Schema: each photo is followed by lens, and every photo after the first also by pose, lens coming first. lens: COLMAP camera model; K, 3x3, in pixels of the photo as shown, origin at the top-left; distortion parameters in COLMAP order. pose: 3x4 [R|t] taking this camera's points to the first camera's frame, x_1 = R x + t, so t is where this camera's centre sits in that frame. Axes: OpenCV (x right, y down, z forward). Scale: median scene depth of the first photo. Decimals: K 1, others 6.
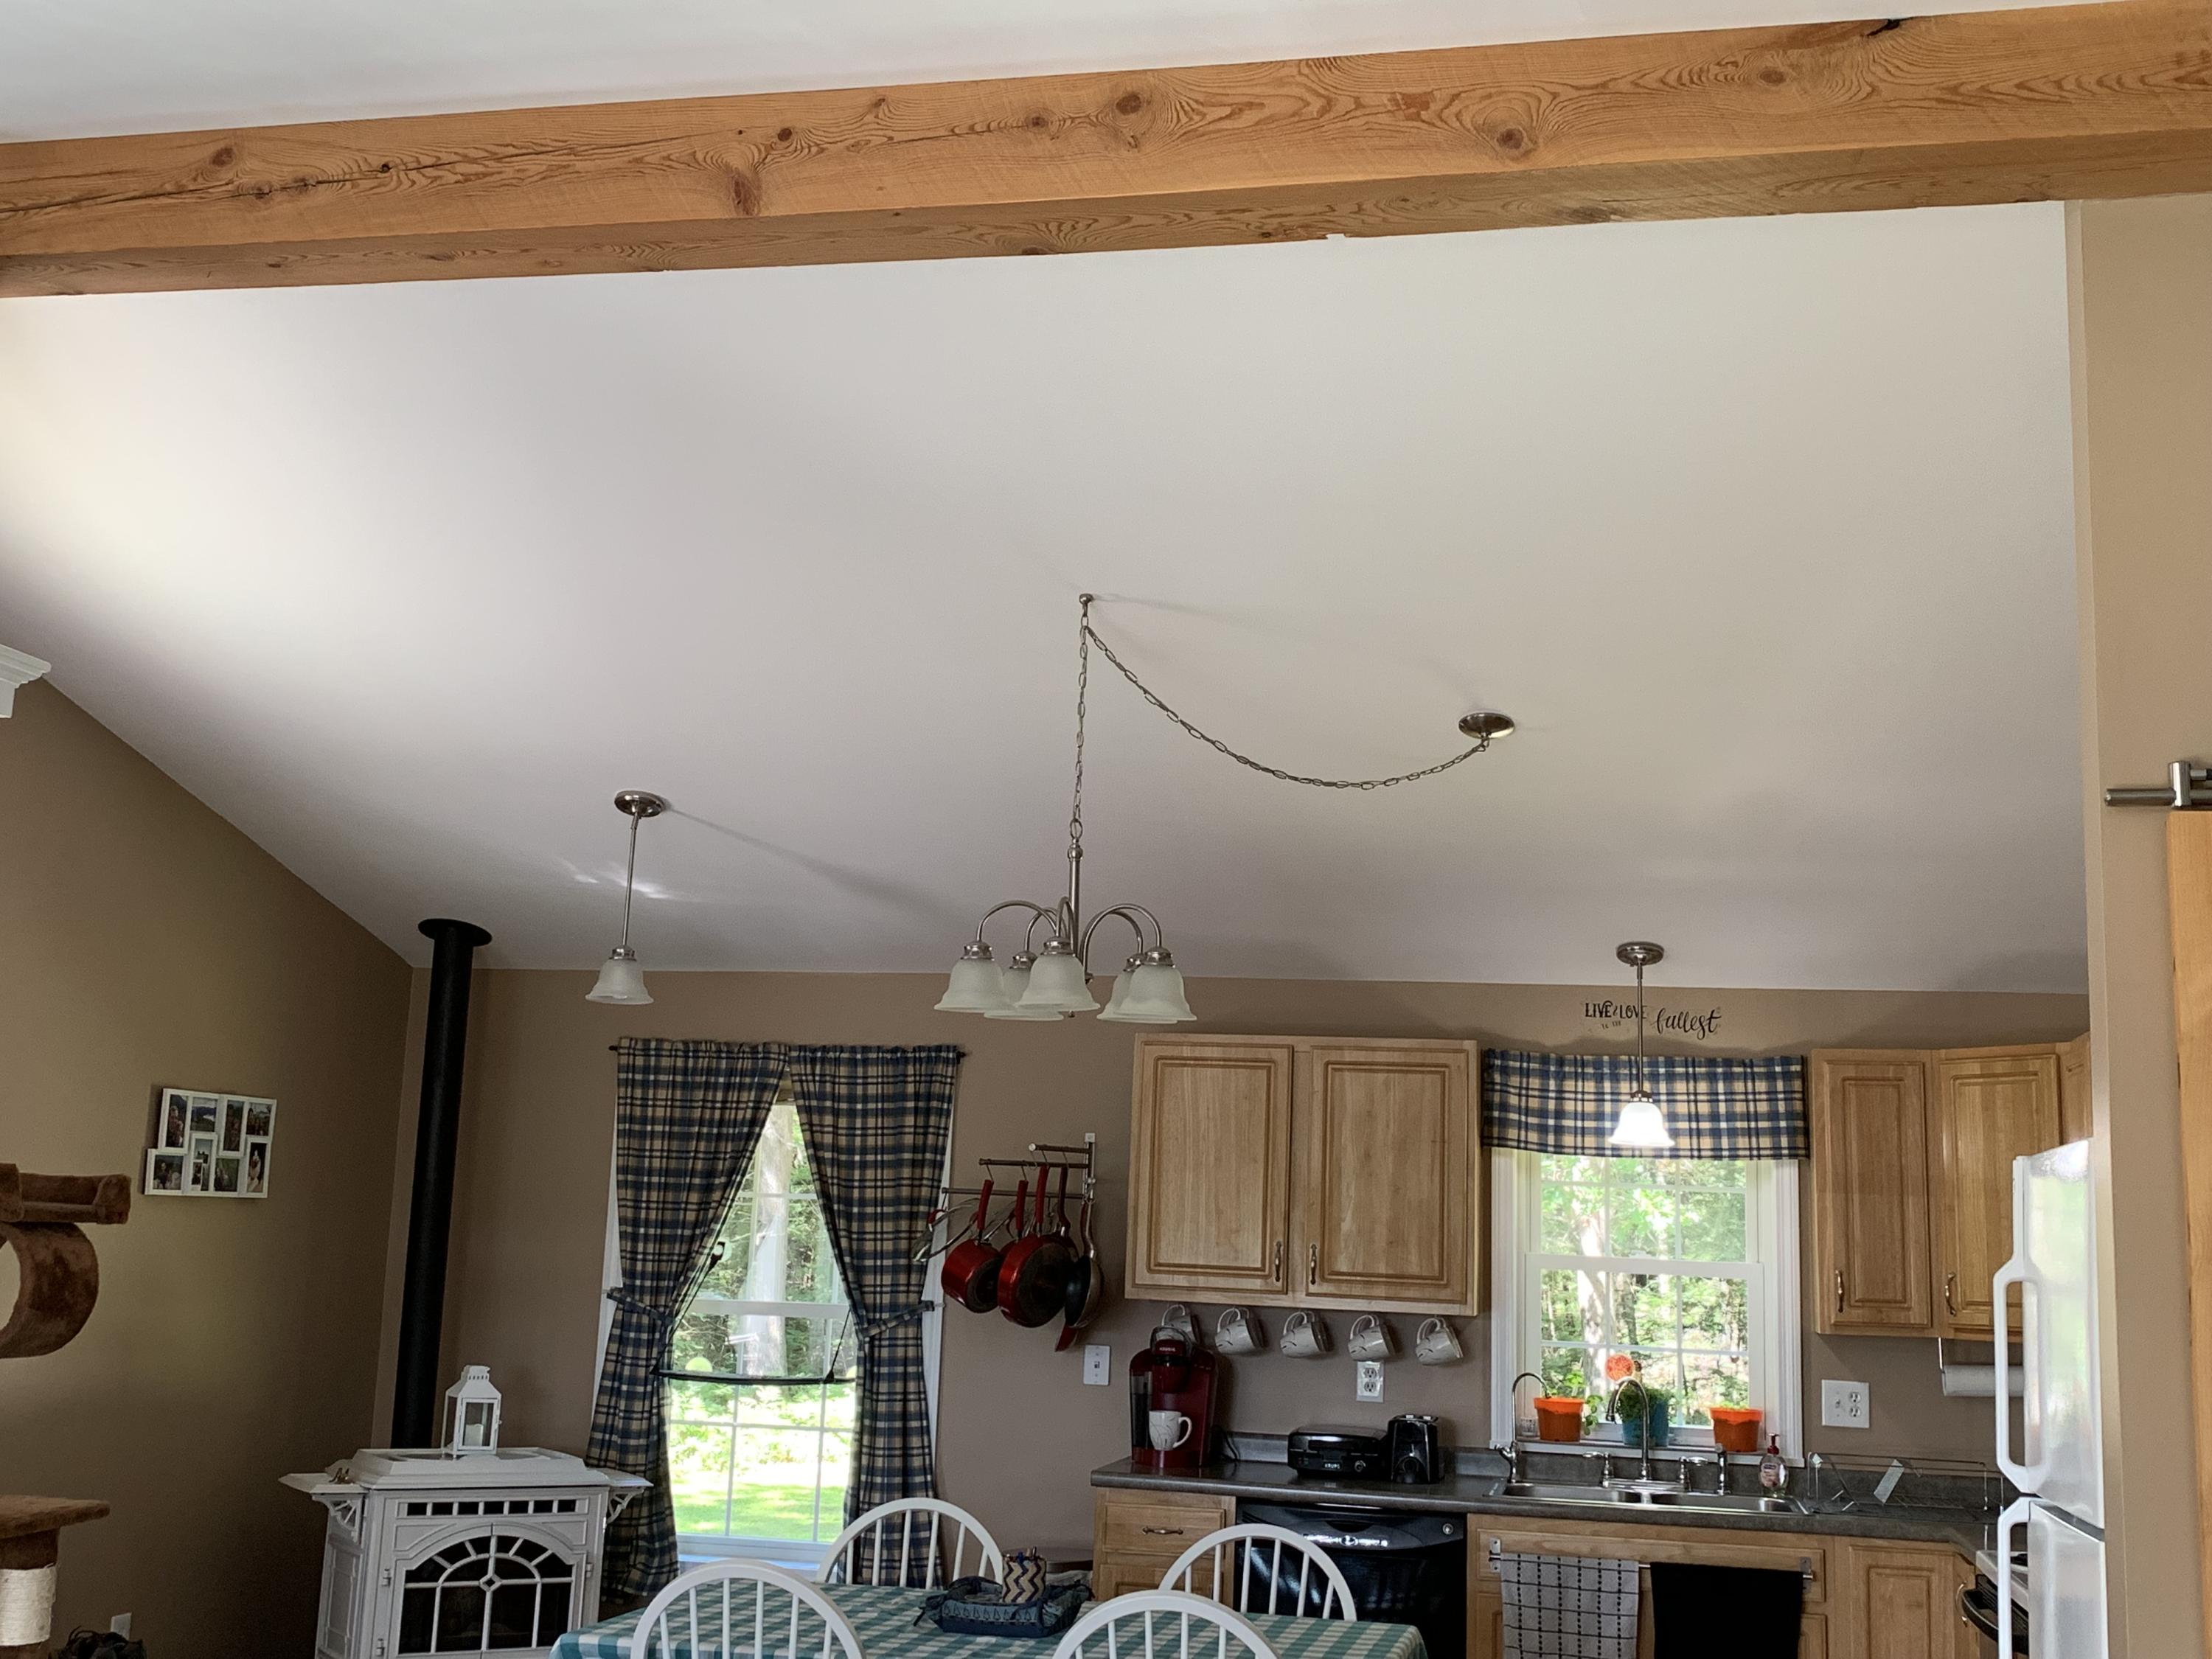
lens RADIAL K [[2410.6, 0, 1093.6], [0, 2410.6, 822.5], [0, 0, 1]] dist [0.056121, 0.000000]
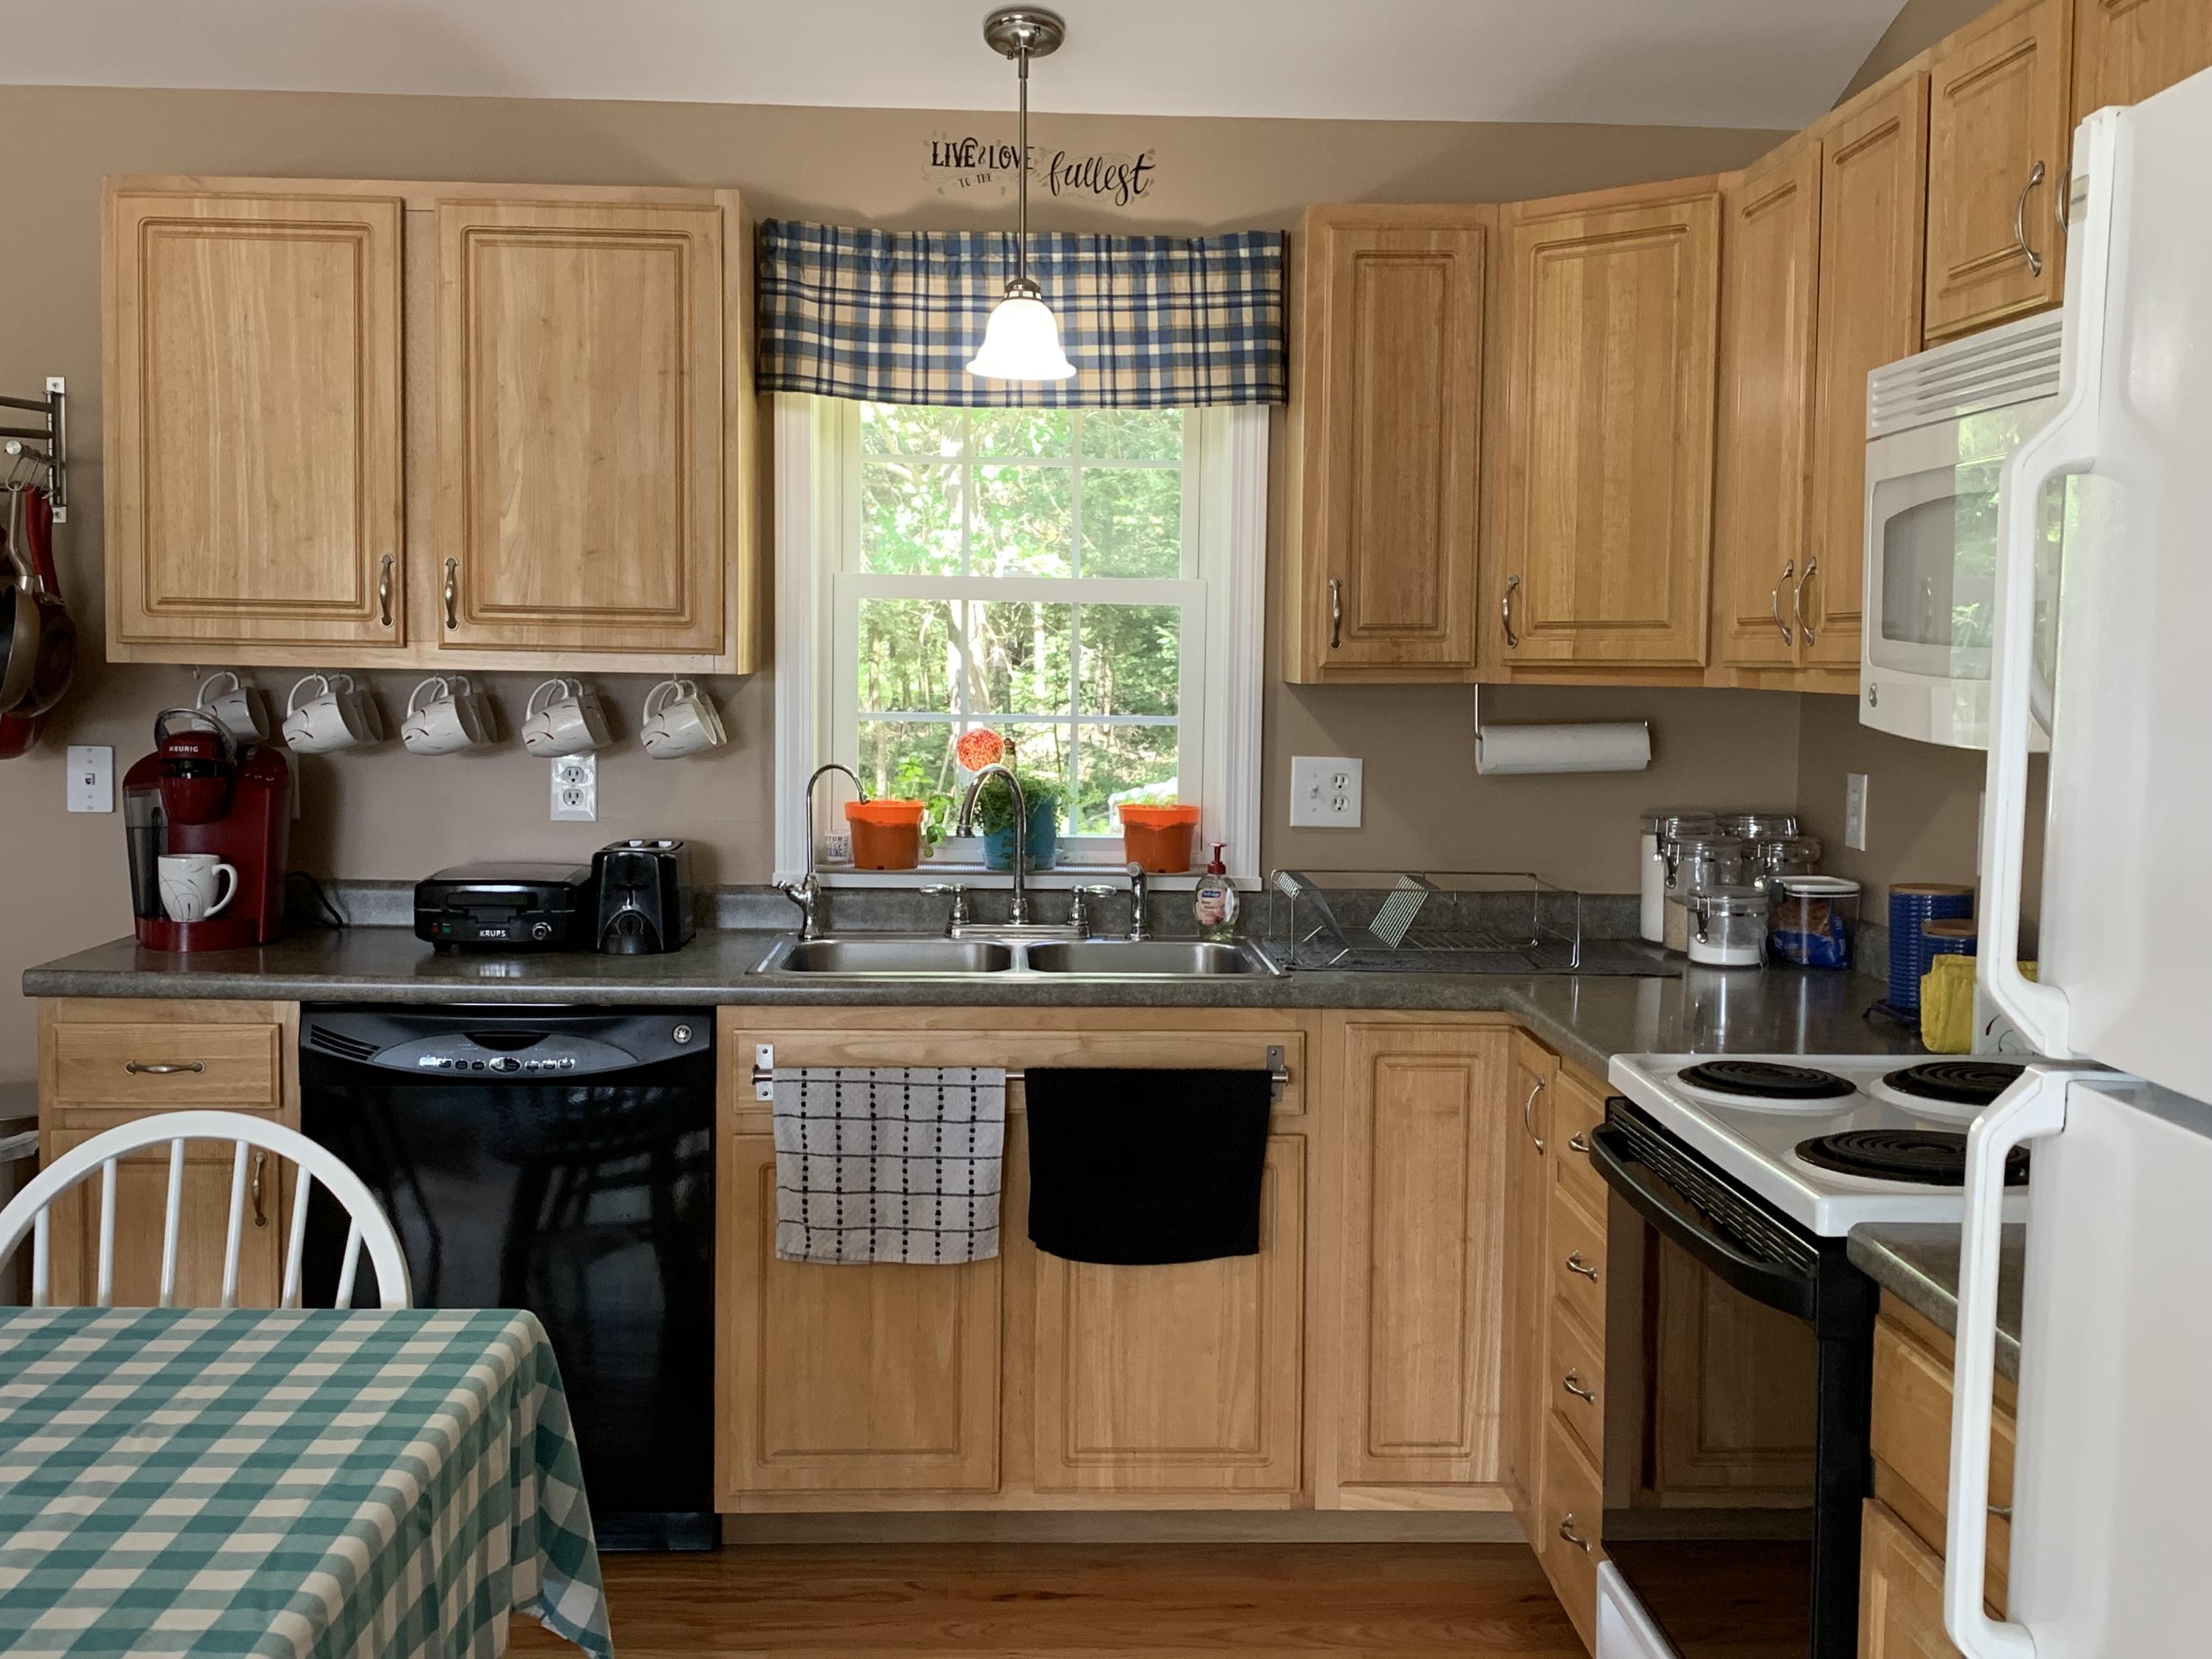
lens RADIAL K [[2410.6, 0, 1095.3], [0, 2410.6, 819.6], [0, 0, 1]] dist [0.056121, 0.000000]
pose [[0.968050, -0.042111, 0.247194, 0.094095], [-0.020068, 0.969625, 0.243770, 0.093141], [-0.249951, -0.240942, 0.937801, 0.418920]]
